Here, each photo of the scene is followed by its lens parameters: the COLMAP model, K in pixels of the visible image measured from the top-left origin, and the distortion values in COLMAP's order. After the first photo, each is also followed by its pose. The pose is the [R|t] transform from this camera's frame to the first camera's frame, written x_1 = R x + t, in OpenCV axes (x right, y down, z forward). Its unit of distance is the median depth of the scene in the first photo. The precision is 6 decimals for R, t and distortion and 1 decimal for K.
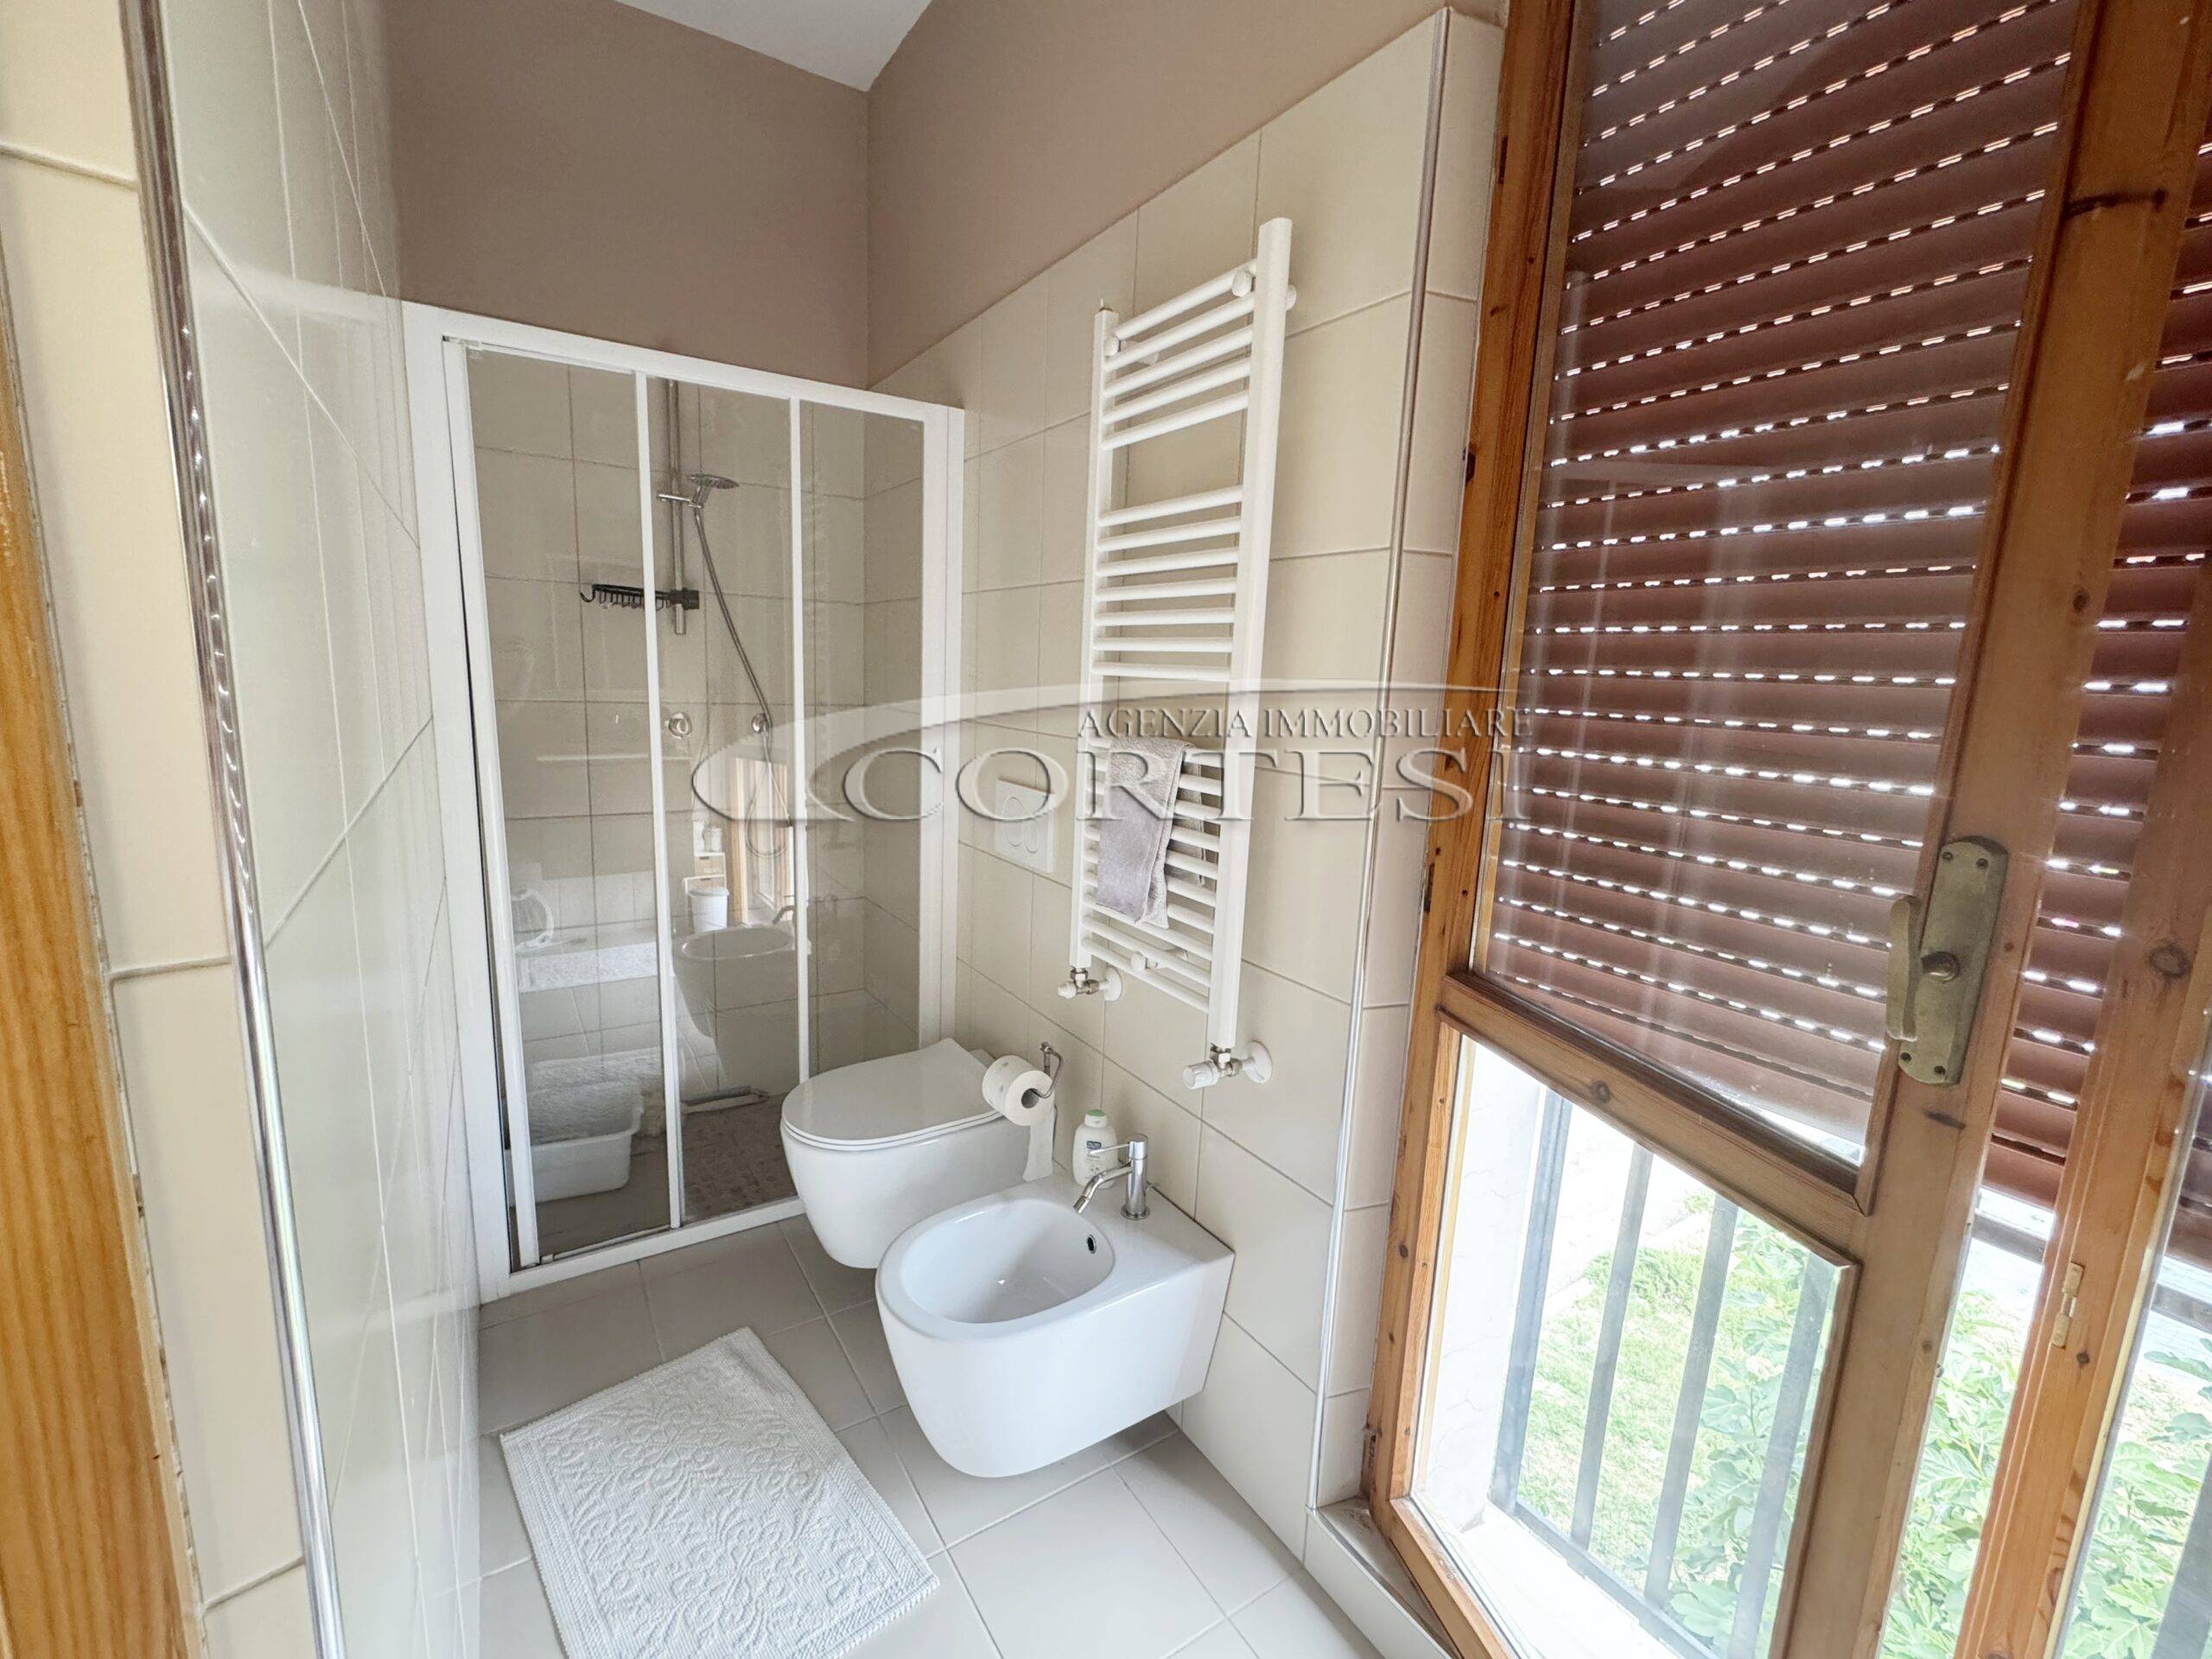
lens RADIAL K [[910.8, 0, 1105.2], [0, 910.8, 827.0], [0, 0, 1]] dist [-0.001282, 0.000135]
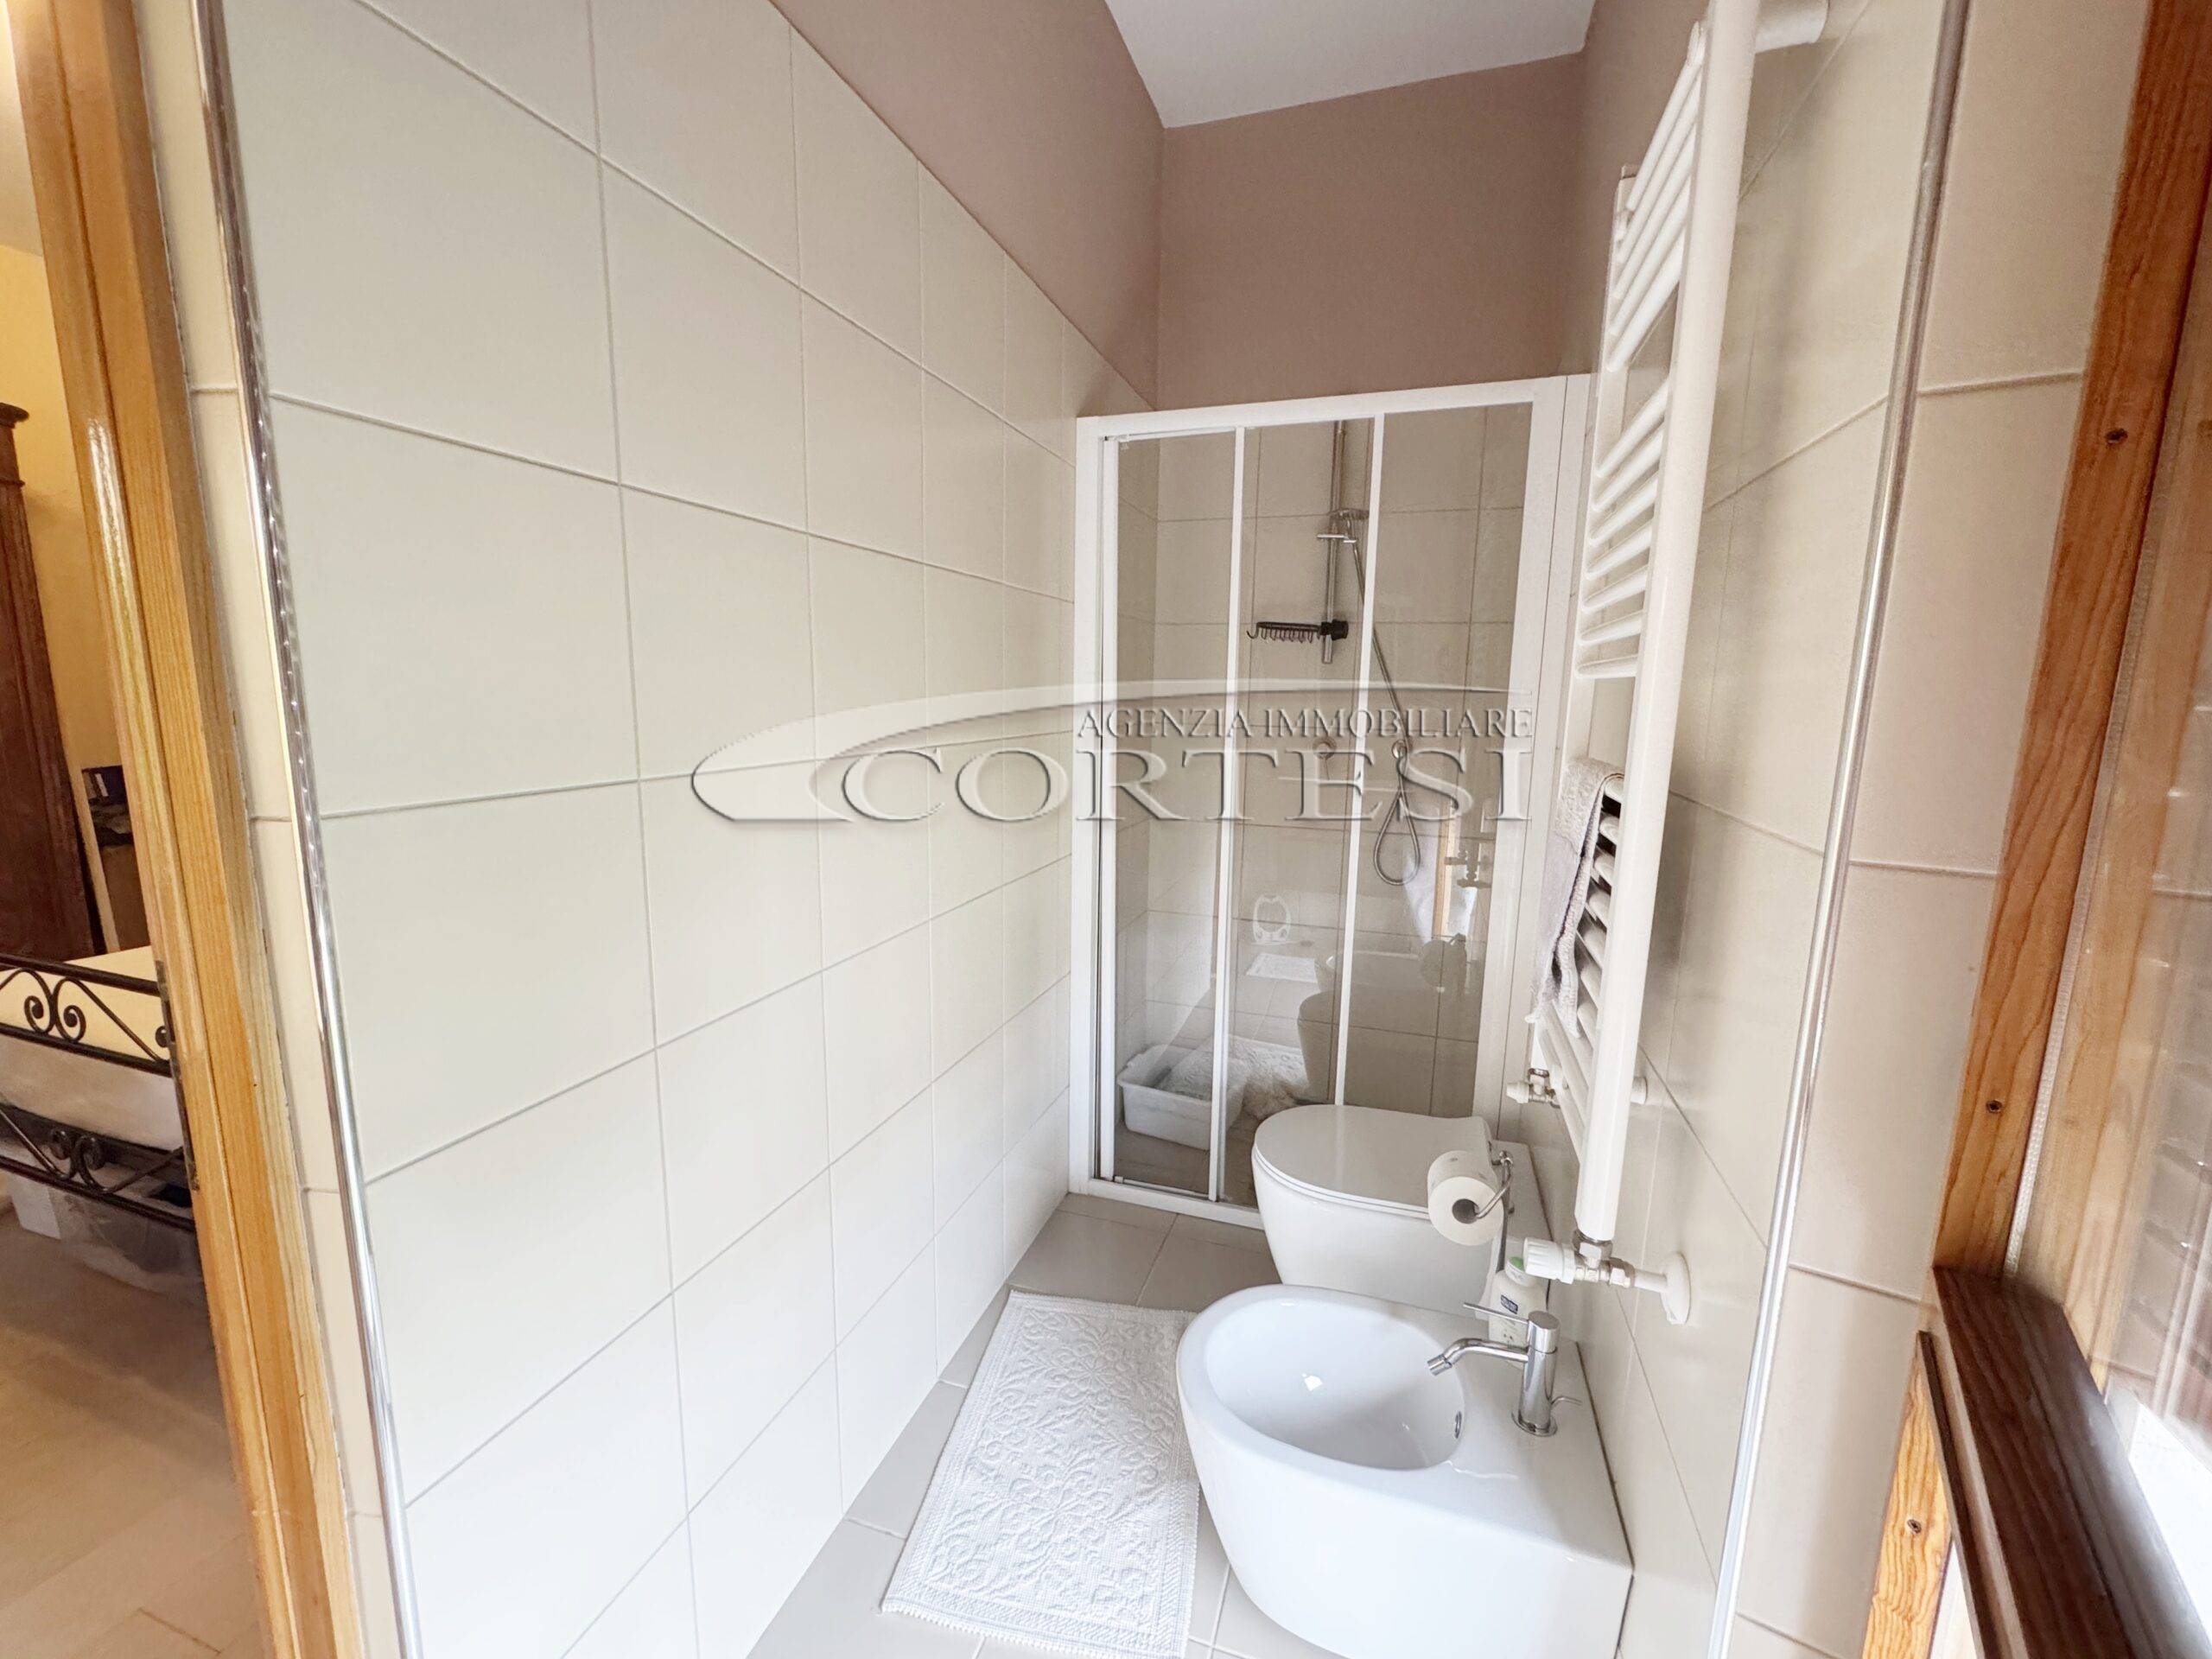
lens RADIAL K [[884.0, 0, 1110.5], [0, 884.0, 827.2], [0, 0, 1]] dist [-0.003723, -0.000294]
pose [[0.634642, 0.093777, -0.767096, 0.290107], [-0.123387, 0.992173, 0.019211, -0.013866], [0.762893, 0.082458, 0.641245, 0.242610]]
